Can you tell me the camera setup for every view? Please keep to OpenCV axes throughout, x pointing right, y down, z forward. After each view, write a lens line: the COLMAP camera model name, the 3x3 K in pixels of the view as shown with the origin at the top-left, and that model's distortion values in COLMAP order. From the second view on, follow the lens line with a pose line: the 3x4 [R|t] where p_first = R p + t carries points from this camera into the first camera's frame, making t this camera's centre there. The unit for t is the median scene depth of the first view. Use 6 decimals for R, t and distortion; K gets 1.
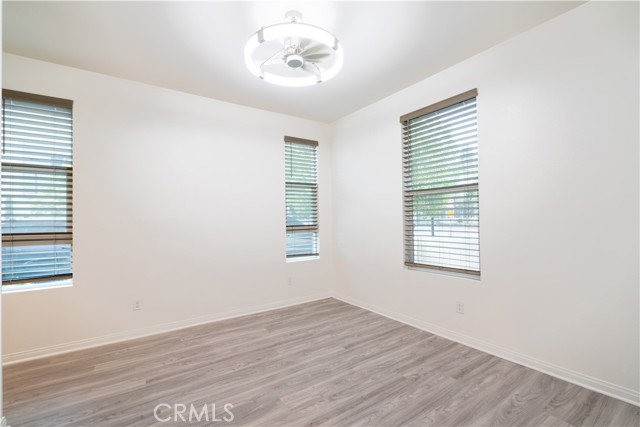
lens RADIAL K [[289.6, 0, 321.7], [0, 289.6, 213.0], [0, 0, 1]] dist [-0.001035, -0.000064]
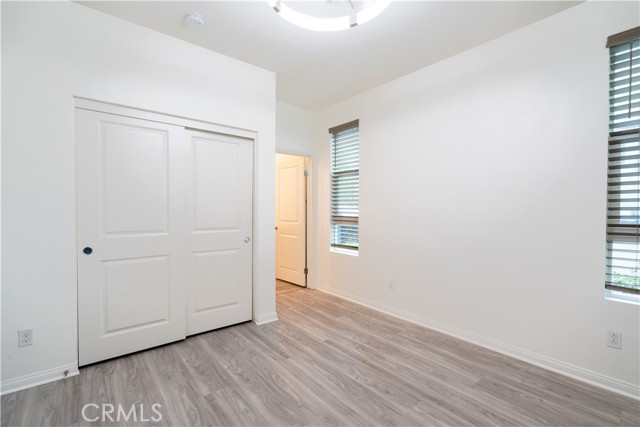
lens RADIAL K [[289.6, 0, 321.7], [0, 289.6, 213.0], [0, 0, 1]] dist [-0.001035, -0.000064]
pose [[0.078872, 0.022988, -0.996620, 0.504109], [0.007646, 0.999691, 0.023664, 0.016826], [0.996855, -0.009487, 0.078672, 0.759124]]
